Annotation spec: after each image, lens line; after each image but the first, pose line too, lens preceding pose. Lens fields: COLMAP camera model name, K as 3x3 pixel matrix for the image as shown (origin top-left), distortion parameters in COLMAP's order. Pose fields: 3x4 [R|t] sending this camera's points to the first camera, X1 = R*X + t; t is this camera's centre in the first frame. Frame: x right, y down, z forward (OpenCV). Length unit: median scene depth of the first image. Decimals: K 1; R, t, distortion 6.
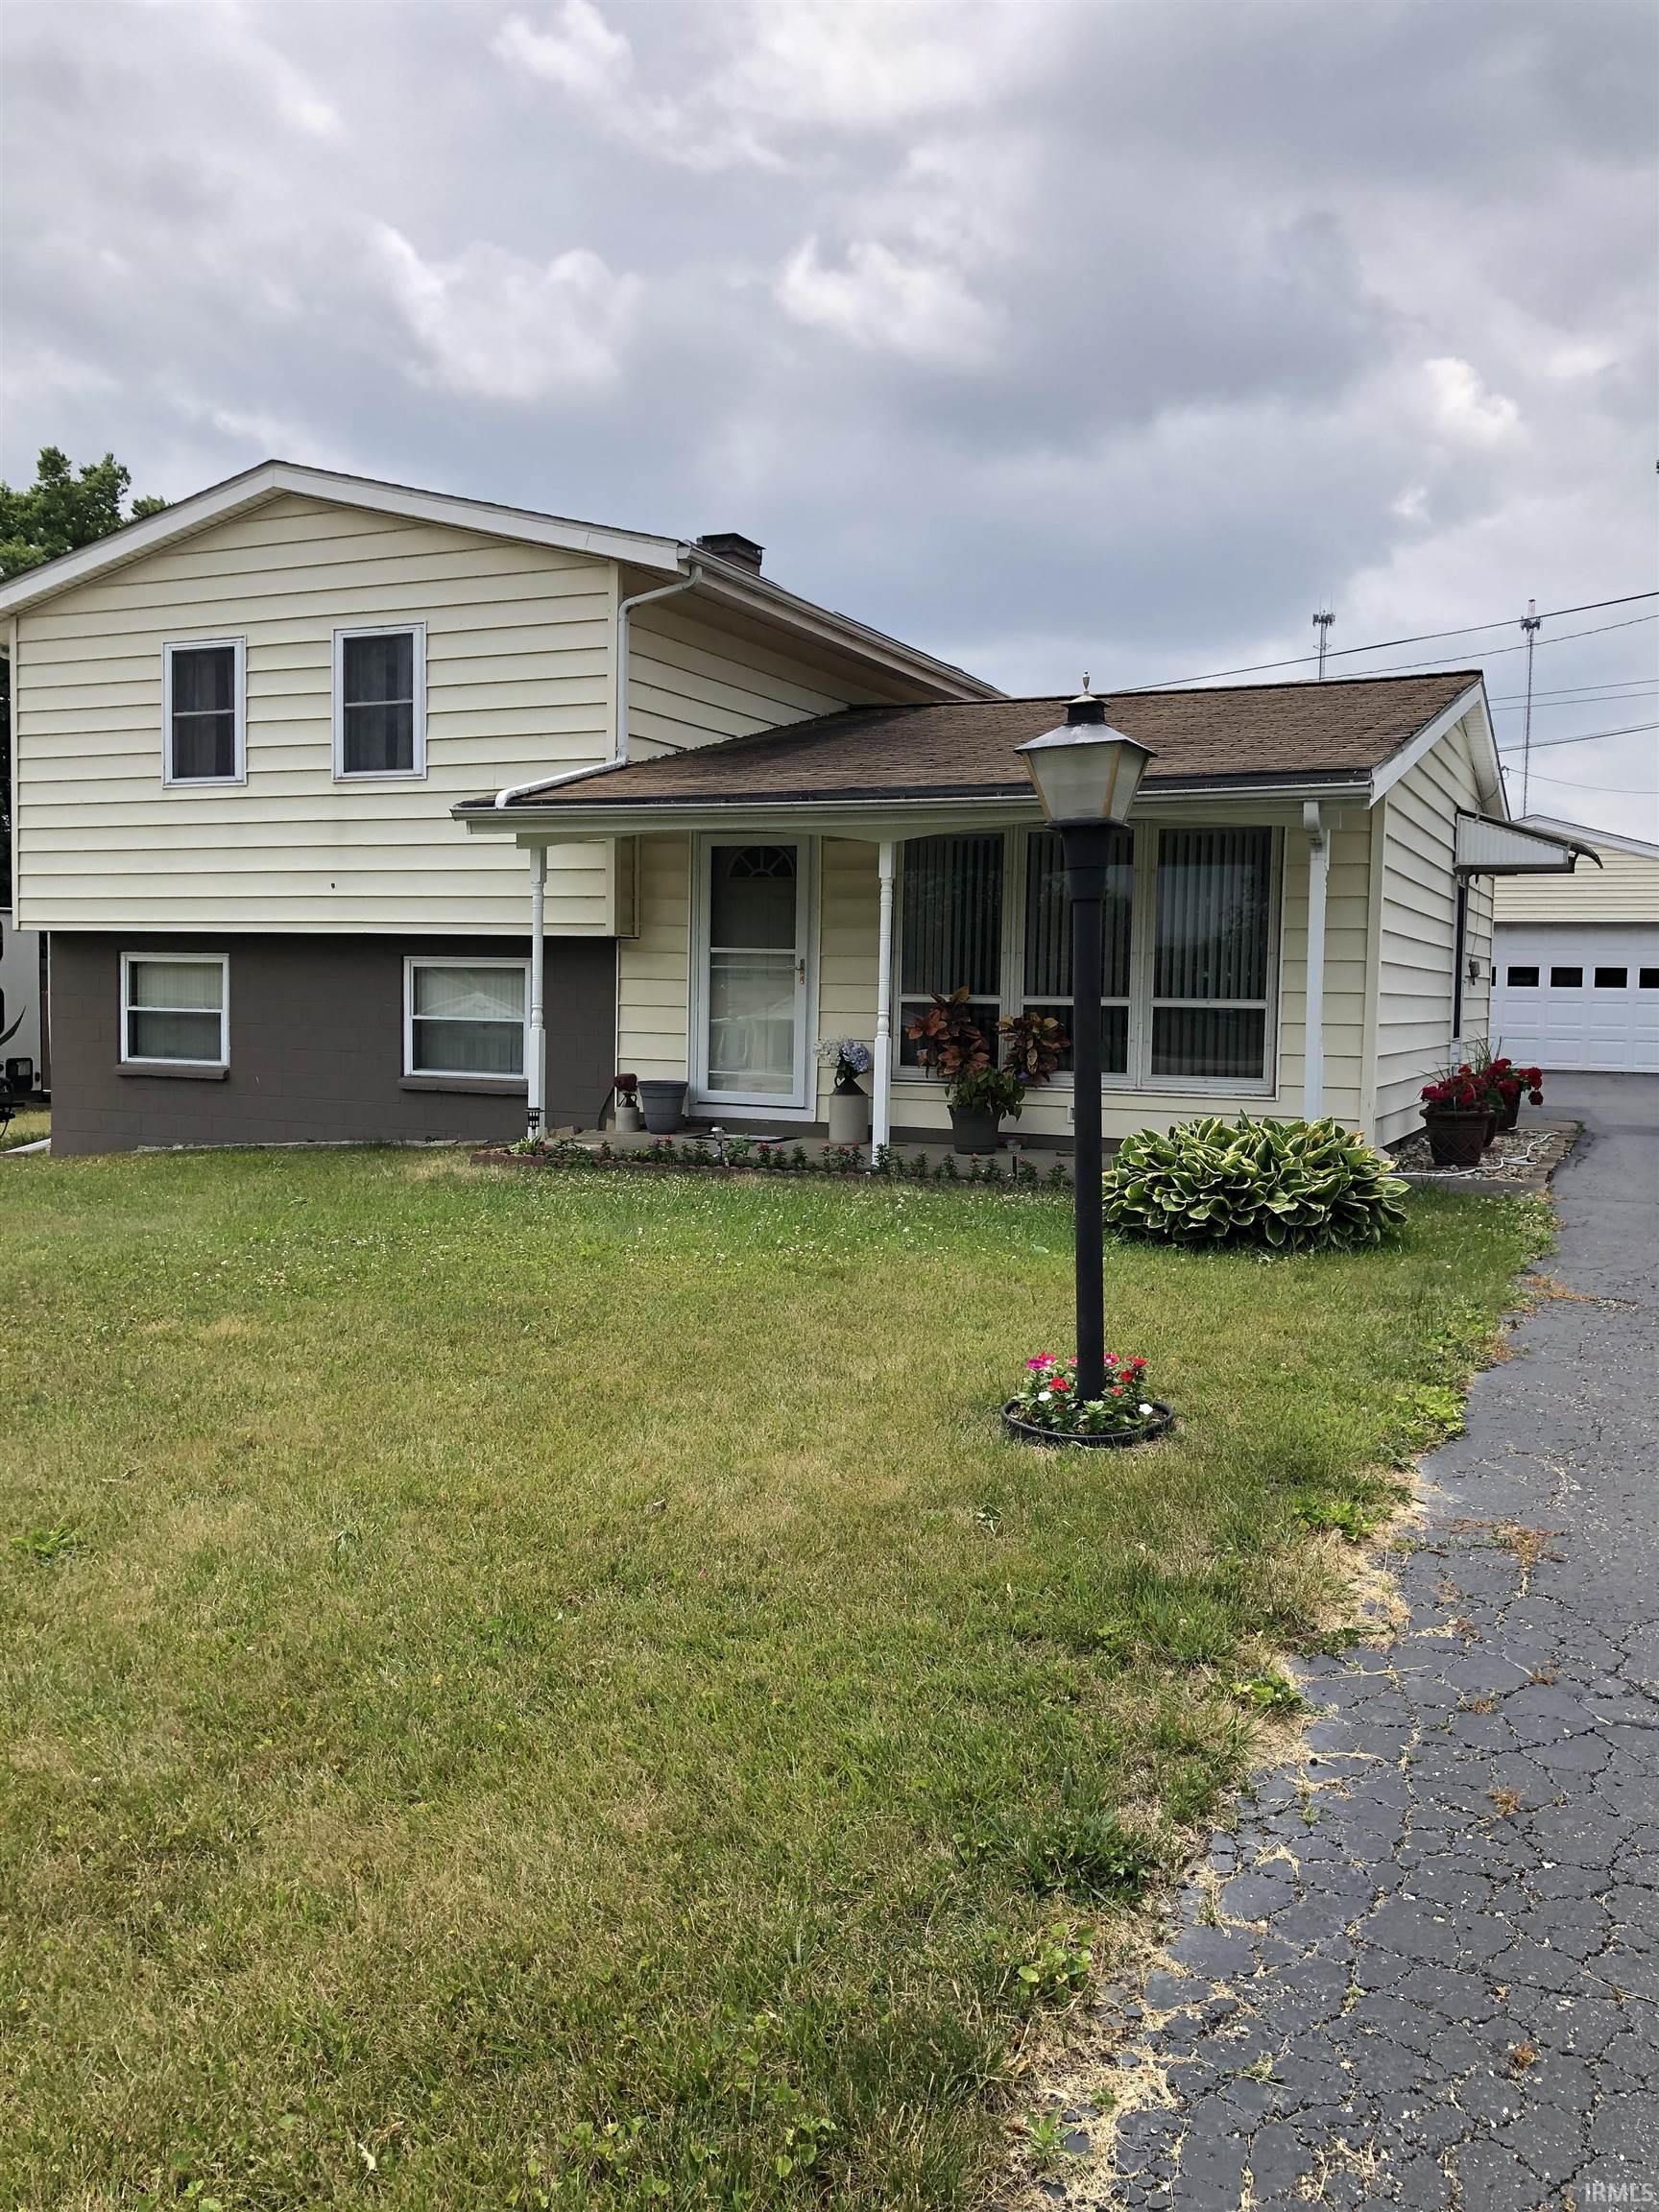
lens RADIAL K [[1790.8, 0, 825.8], [0, 1790.8, 1103.4], [0, 0, 1]] dist [-0.001064, -0.000314]
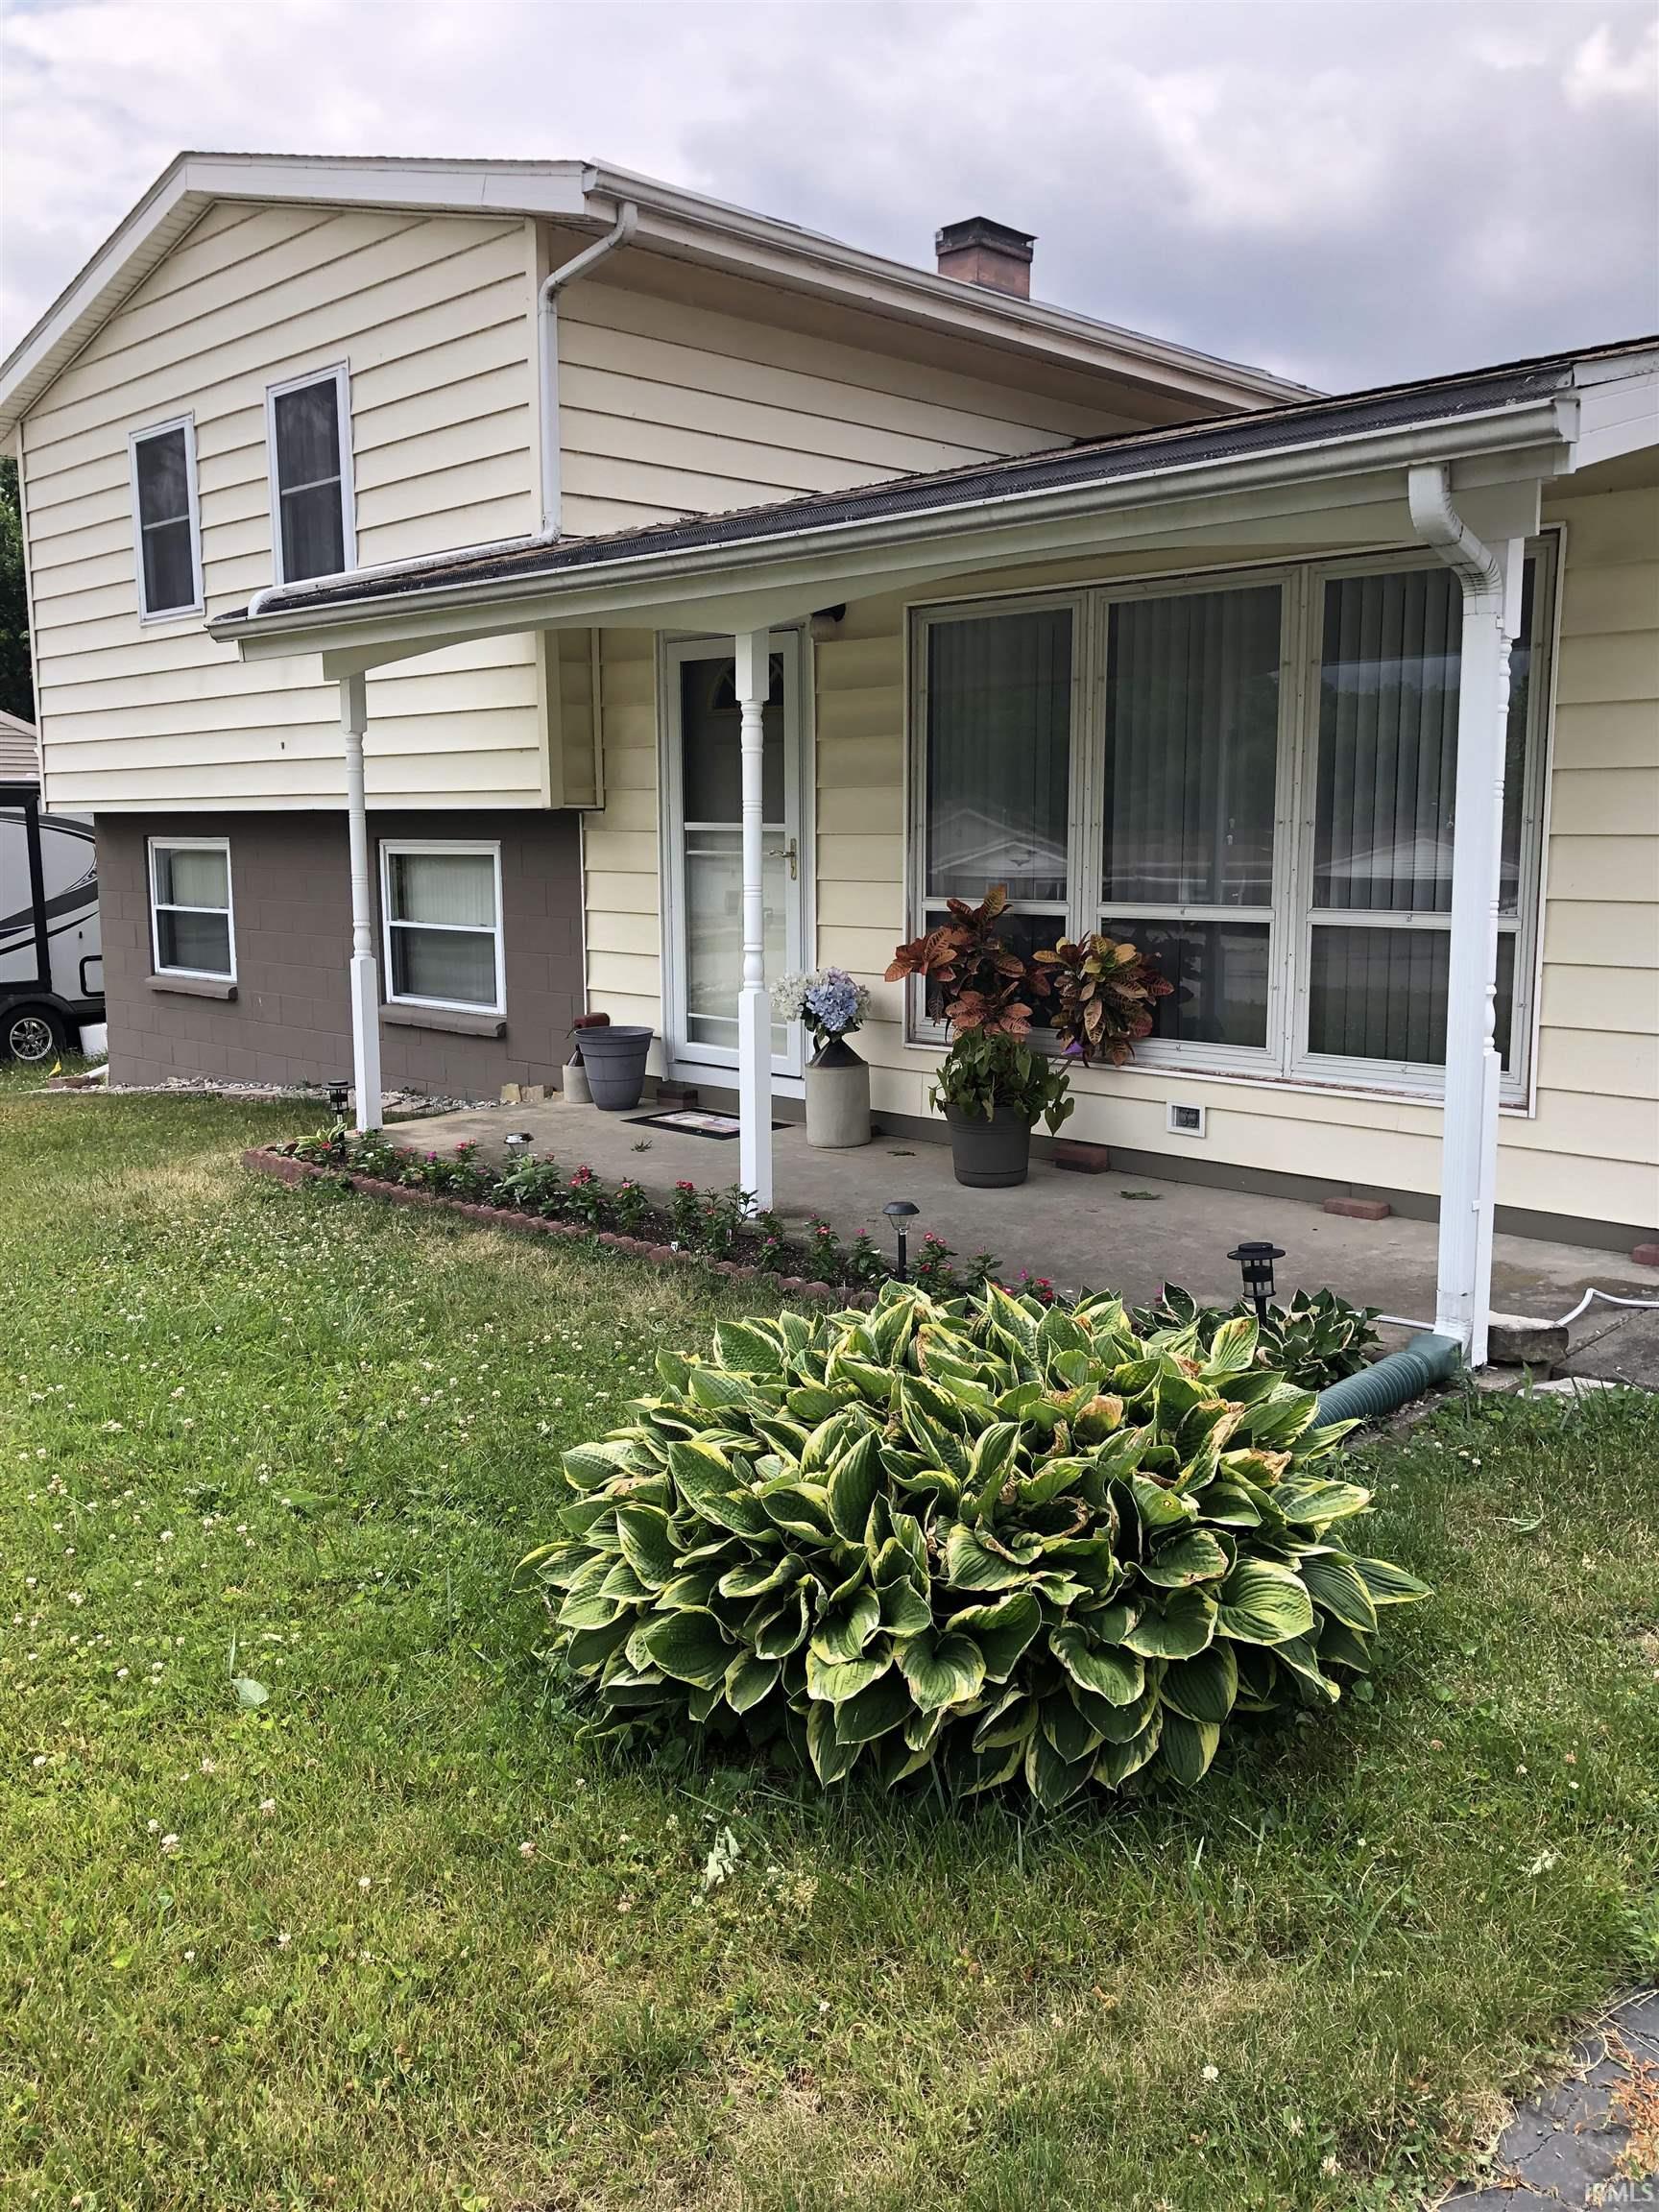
lens RADIAL K [[1790.8, 0, 834.5], [0, 1790.8, 1108.2], [0, 0, 1]] dist [-0.001064, -0.000314]
pose [[0.940958, 0.030192, -0.337176, 0.202610], [0.000793, 0.995815, 0.091384, -0.042439], [0.338524, -0.086256, 0.936996, 0.394092]]
